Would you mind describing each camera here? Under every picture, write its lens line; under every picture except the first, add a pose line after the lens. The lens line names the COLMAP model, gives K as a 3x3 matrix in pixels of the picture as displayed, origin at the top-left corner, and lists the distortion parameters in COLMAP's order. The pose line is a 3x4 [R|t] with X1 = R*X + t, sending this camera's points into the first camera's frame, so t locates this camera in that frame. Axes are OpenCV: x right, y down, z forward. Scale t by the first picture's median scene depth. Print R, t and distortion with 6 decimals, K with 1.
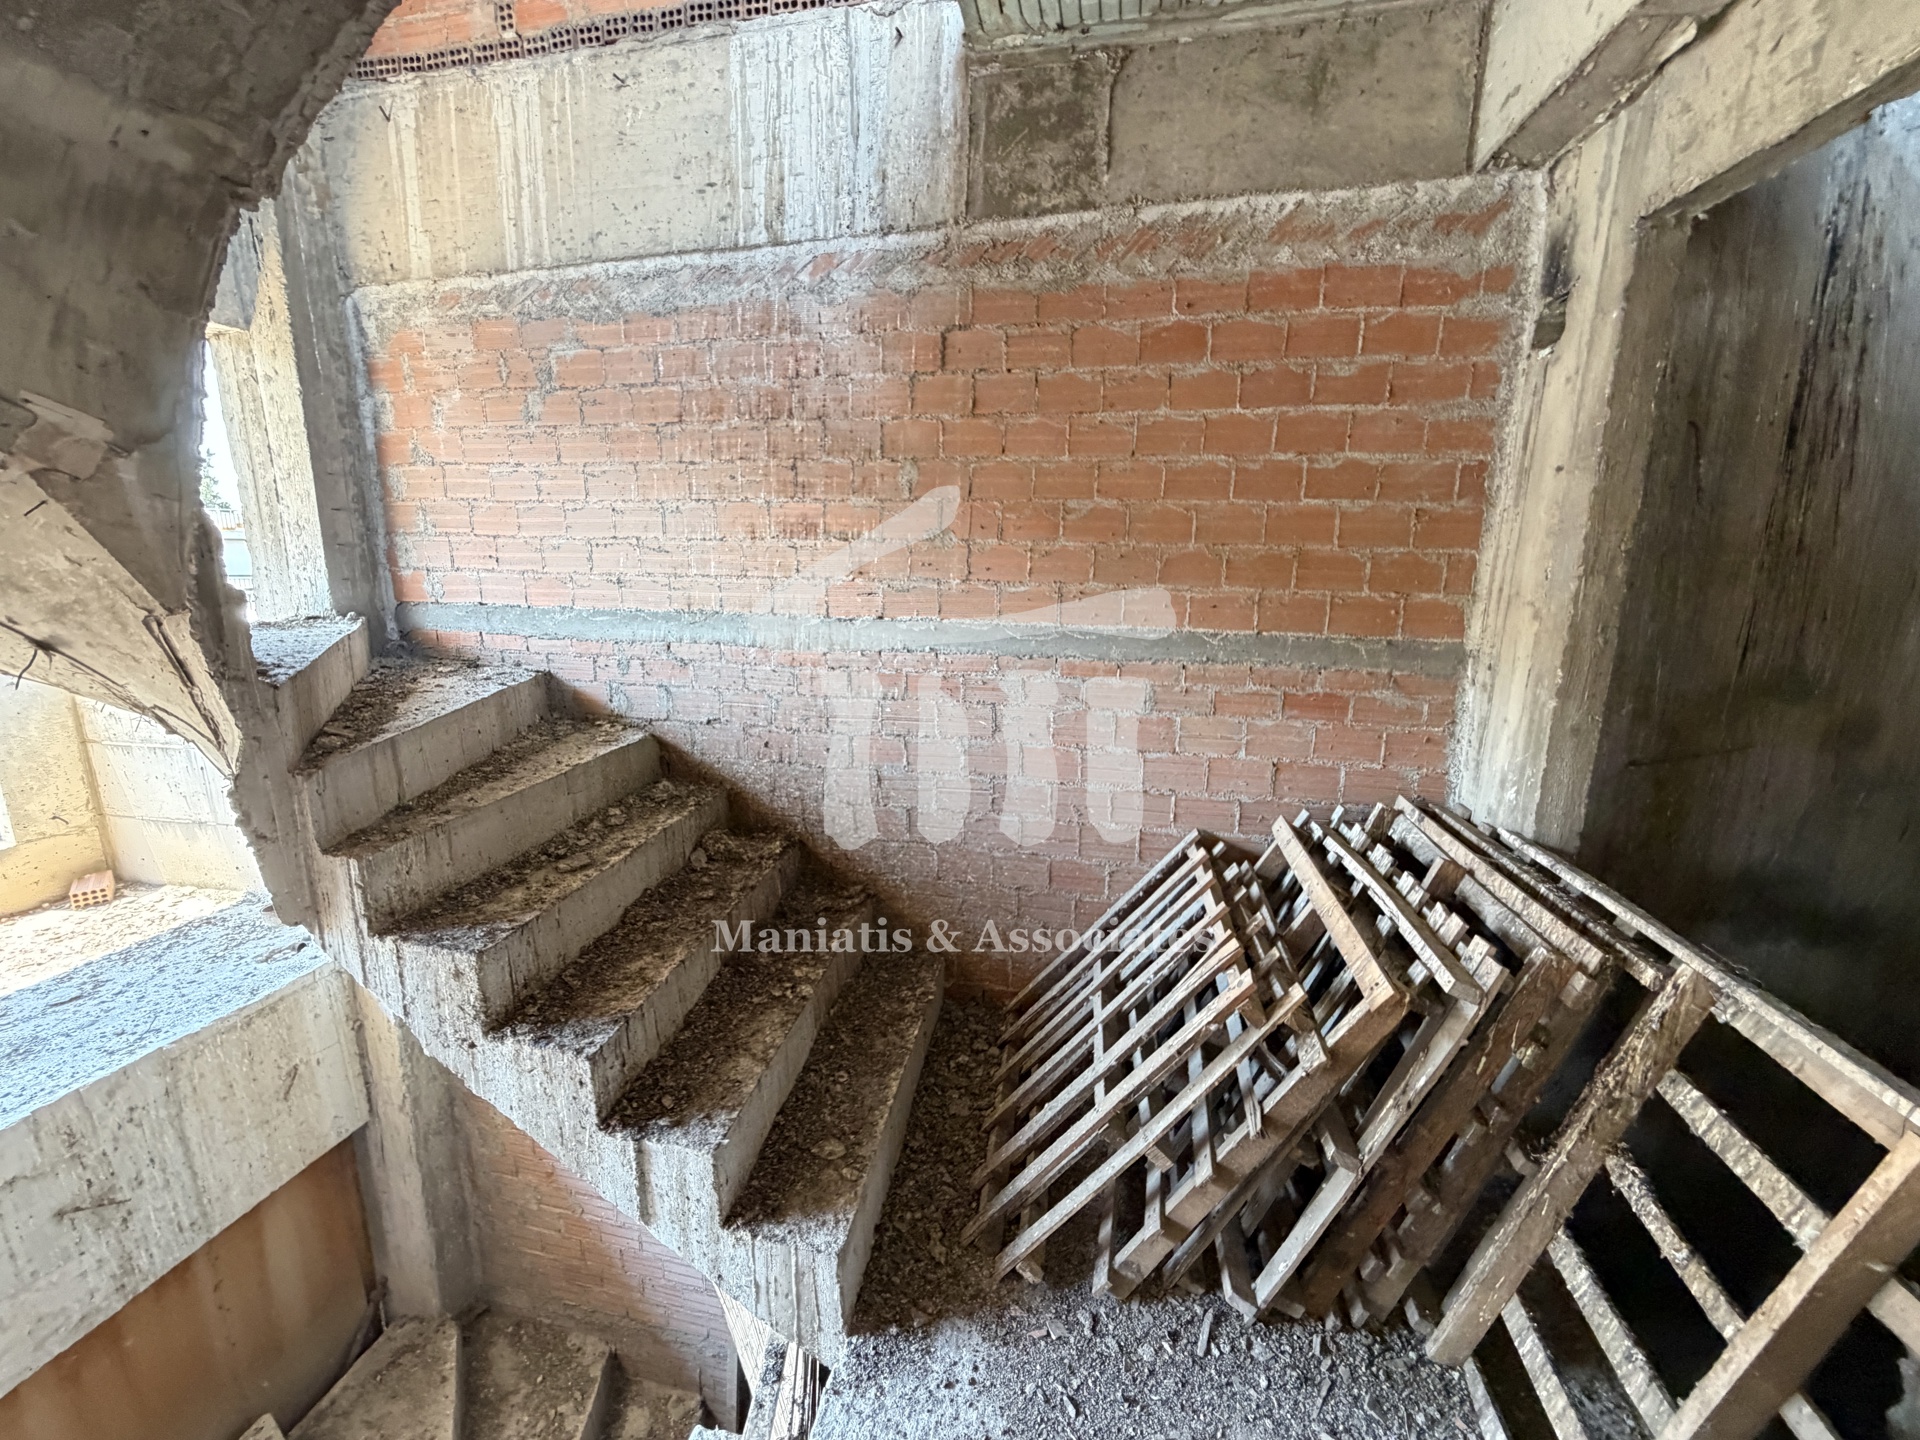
lens RADIAL K [[765.7, 0, 956.0], [0, 765.7, 717.0], [0, 0, 1]] dist [0.000698, -0.000276]
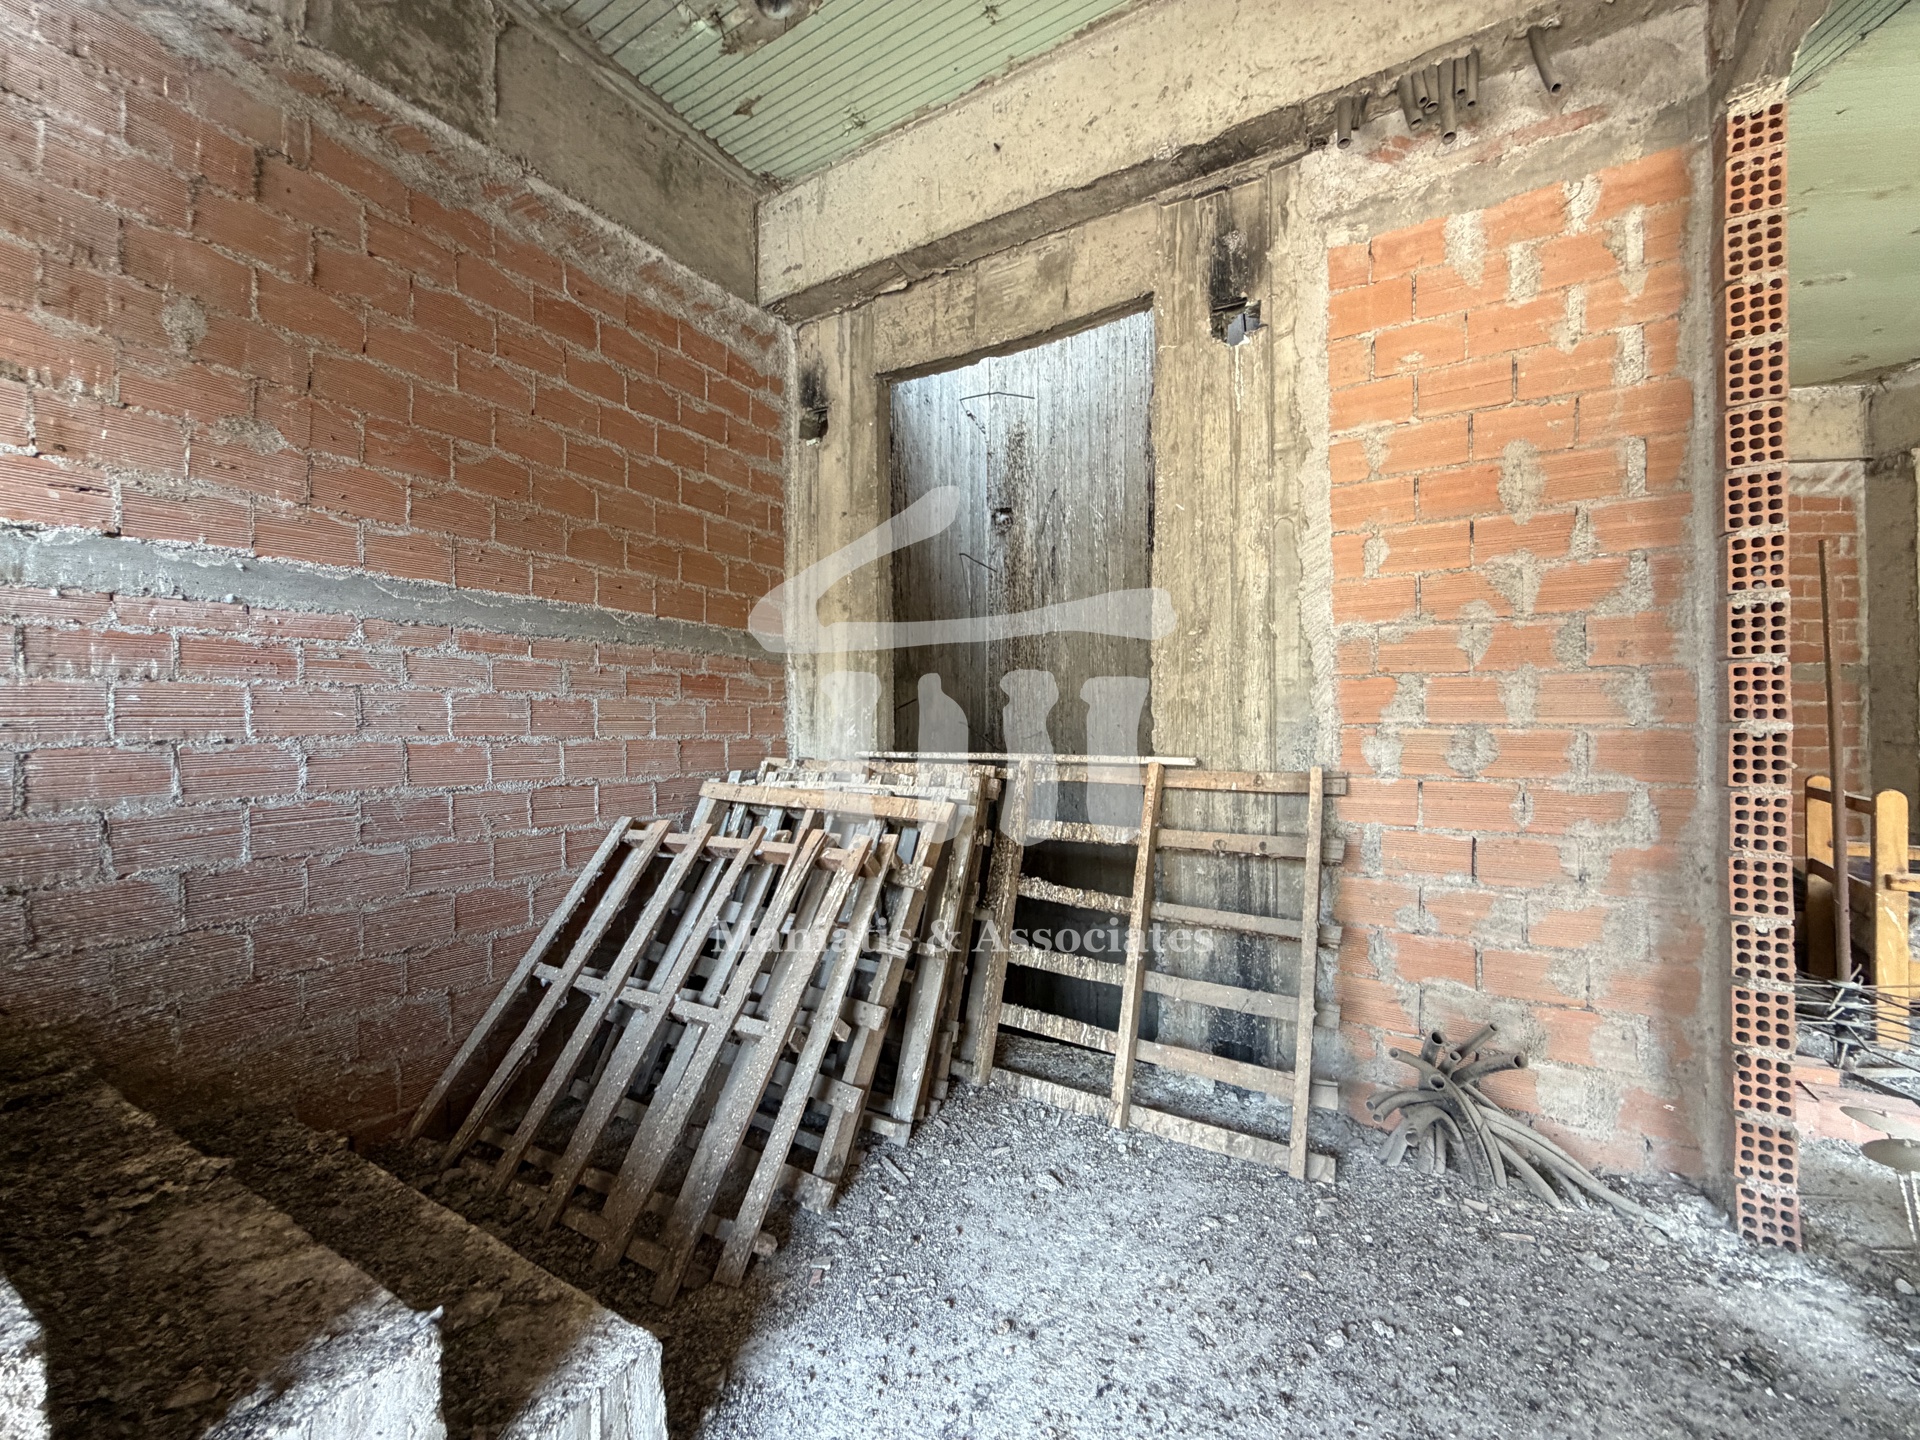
lens RADIAL K [[765.7, 0, 950.0], [0, 765.7, 717.3], [0, 0, 1]] dist [0.000698, -0.000276]
pose [[0.349767, 0.000717, 0.936837, -0.487216], [0.191744, 0.978776, -0.072336, 0.192201], [-0.917005, 0.204934, 0.342206, 0.306772]]
